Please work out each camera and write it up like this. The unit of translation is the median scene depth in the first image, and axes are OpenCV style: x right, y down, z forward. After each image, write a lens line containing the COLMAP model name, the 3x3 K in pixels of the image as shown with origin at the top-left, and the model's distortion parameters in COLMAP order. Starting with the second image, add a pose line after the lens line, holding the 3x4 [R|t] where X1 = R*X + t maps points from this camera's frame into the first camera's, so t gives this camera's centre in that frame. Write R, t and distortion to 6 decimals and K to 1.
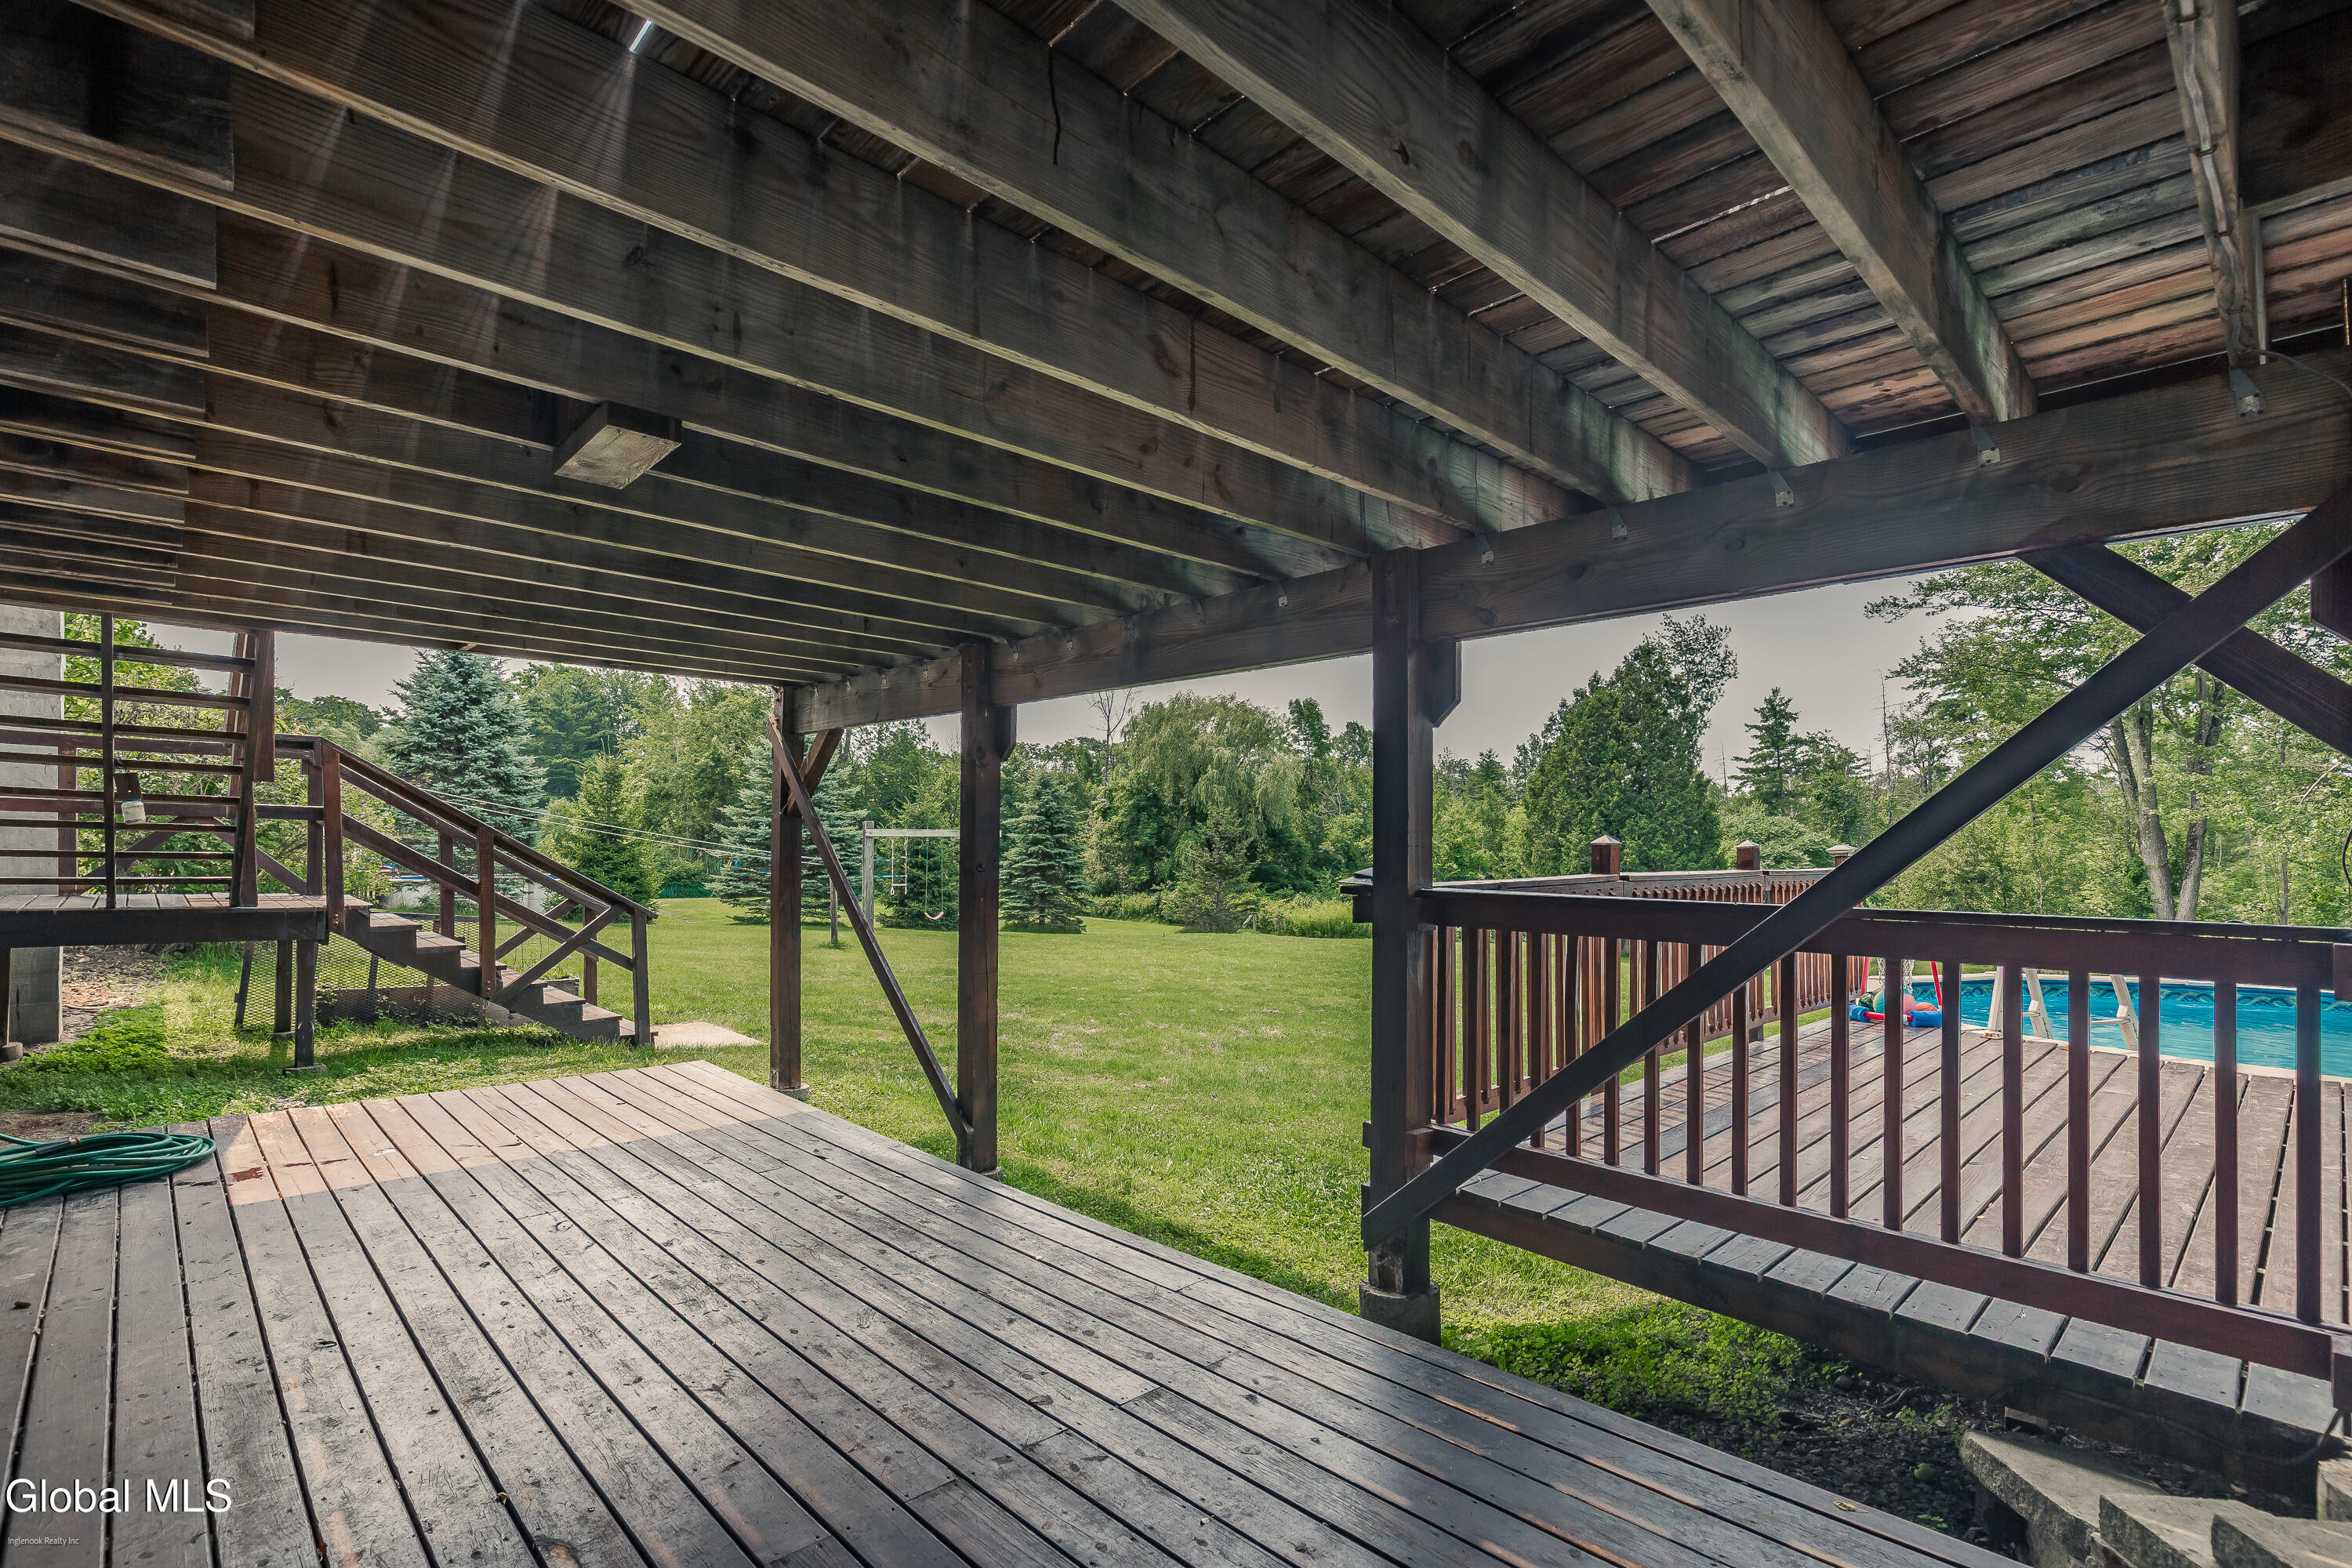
lens RADIAL K [[1079.1, 0, 1183.7], [0, 1079.1, 851.8], [0, 0, 1]] dist [0.002442, 0.000119]
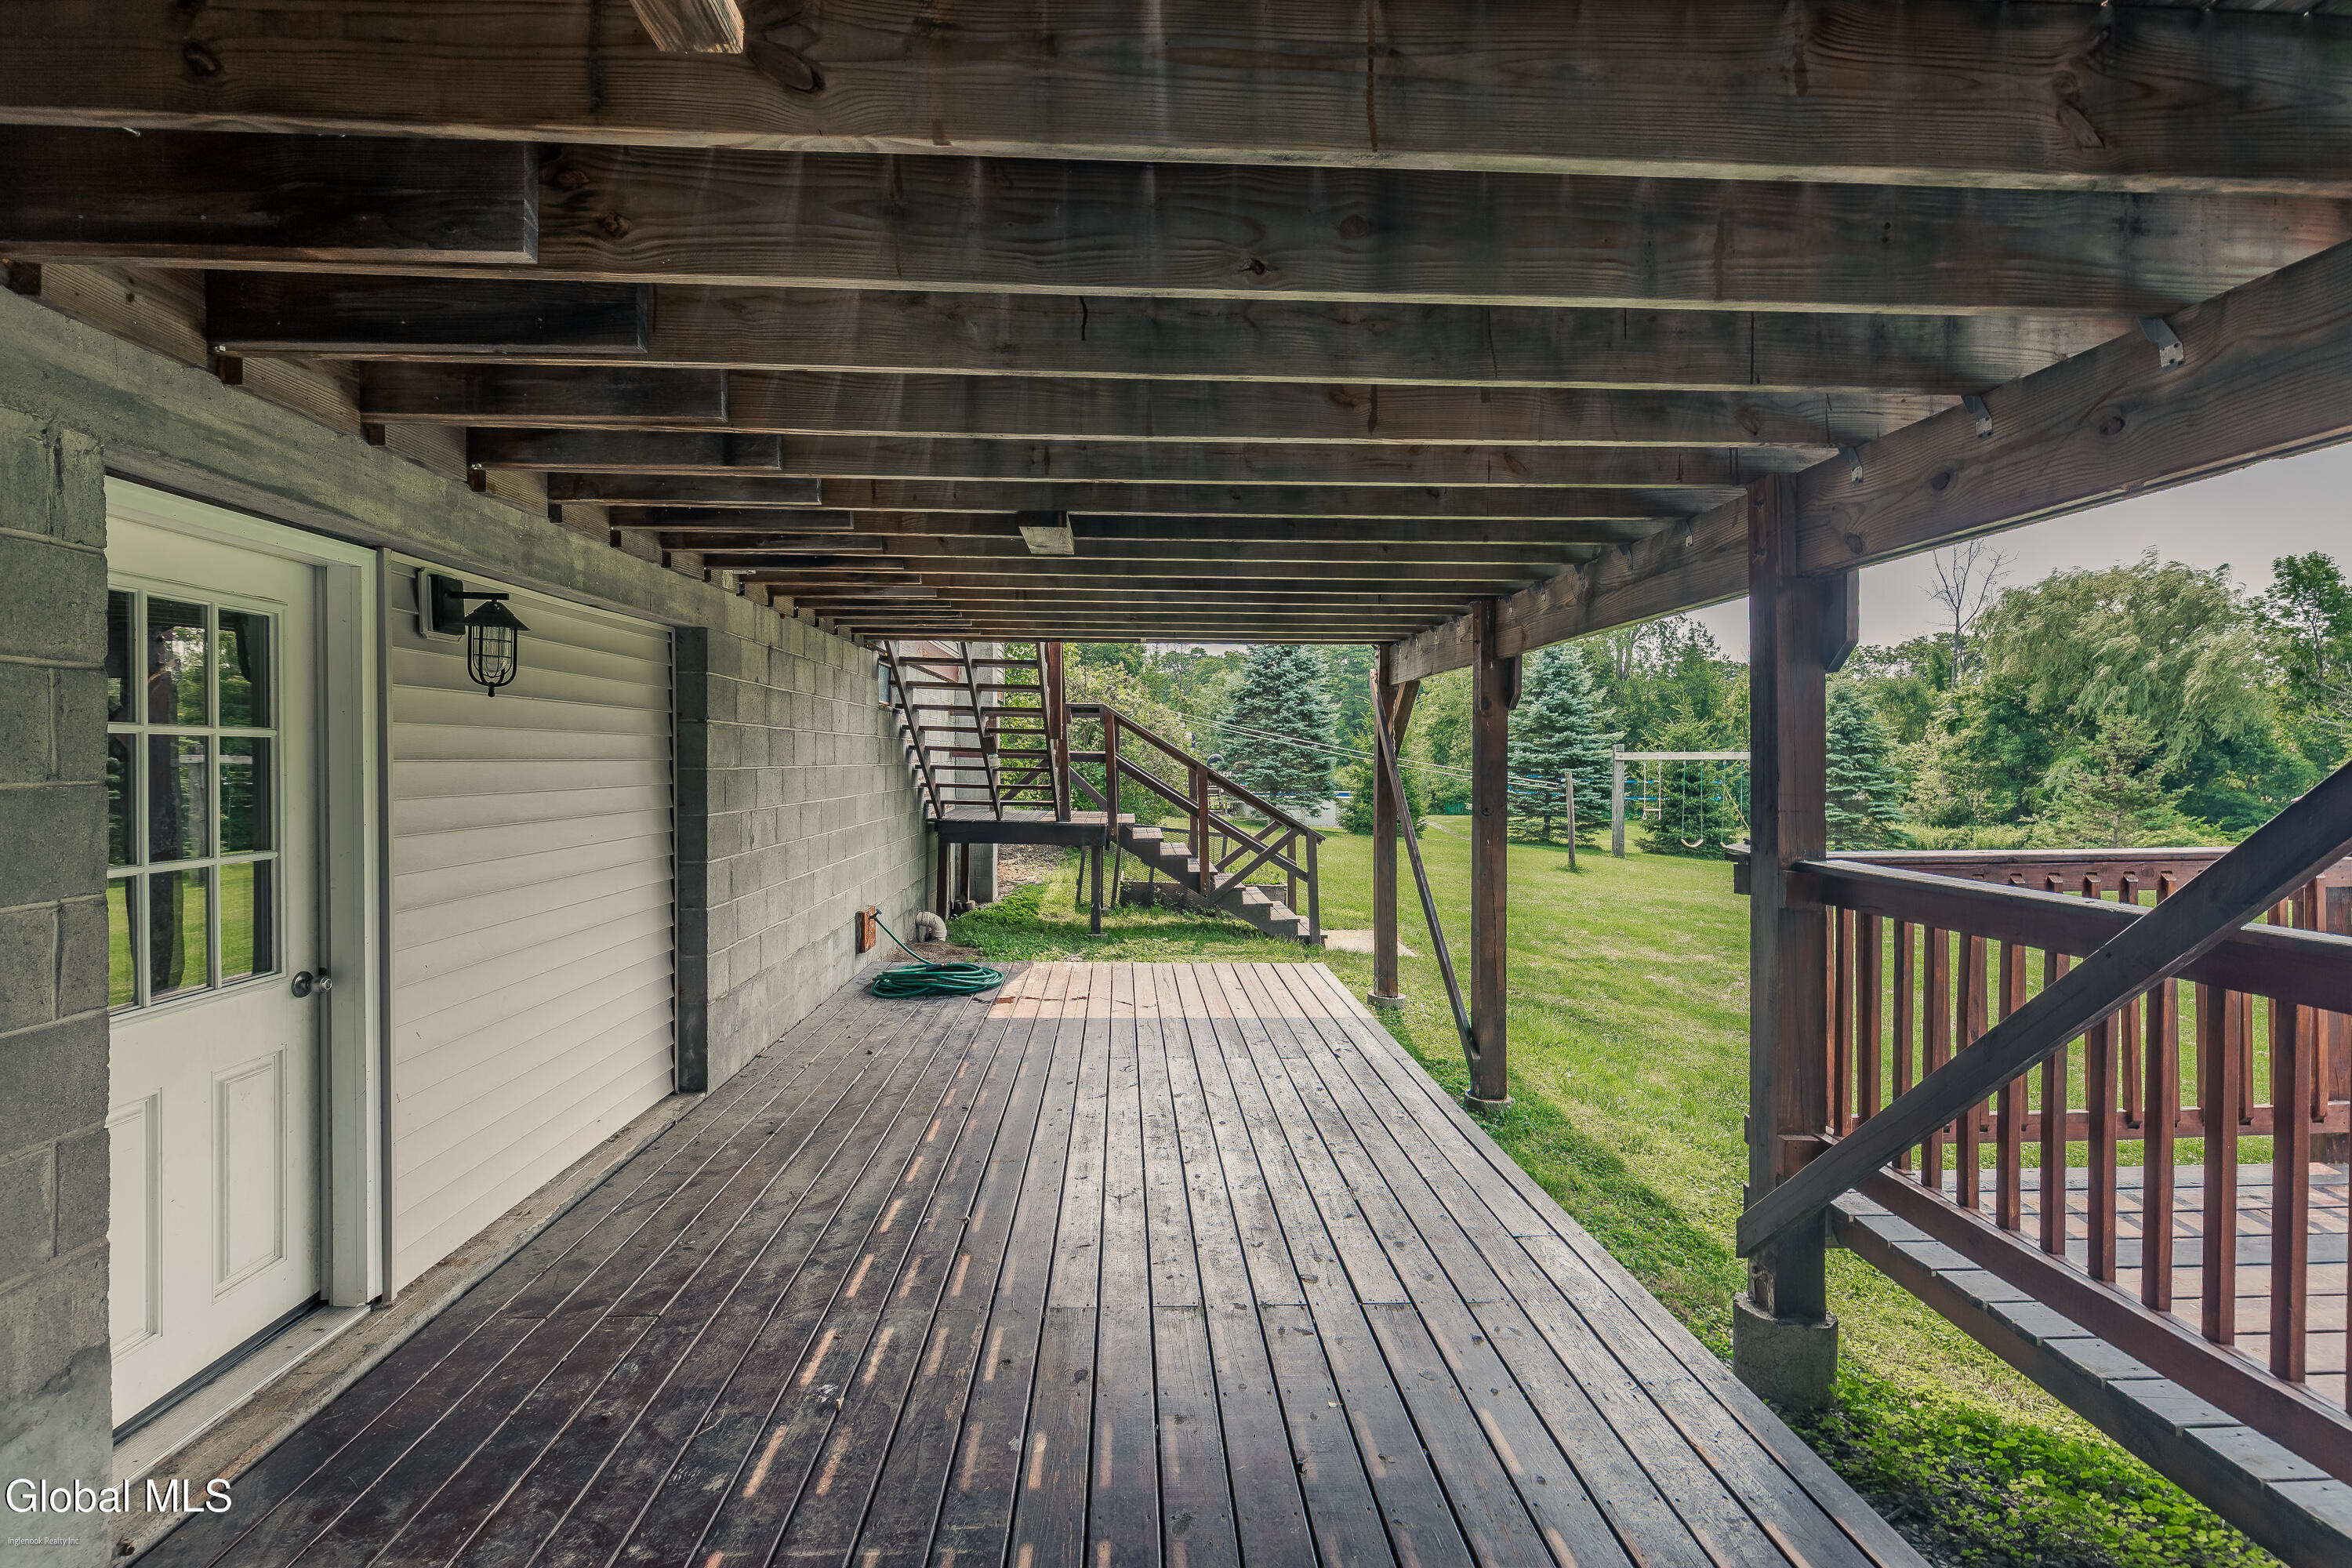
lens RADIAL K [[1054.8, 0, 1169.8], [0, 1054.8, 776.9], [0, 0, 1]] dist [0.003601, 0.000370]
pose [[0.753213, 0.003560, -0.657767, 0.168526], [-0.000496, 0.999988, 0.004844, -0.015769], [0.657777, -0.003322, 0.753206, 0.009514]]
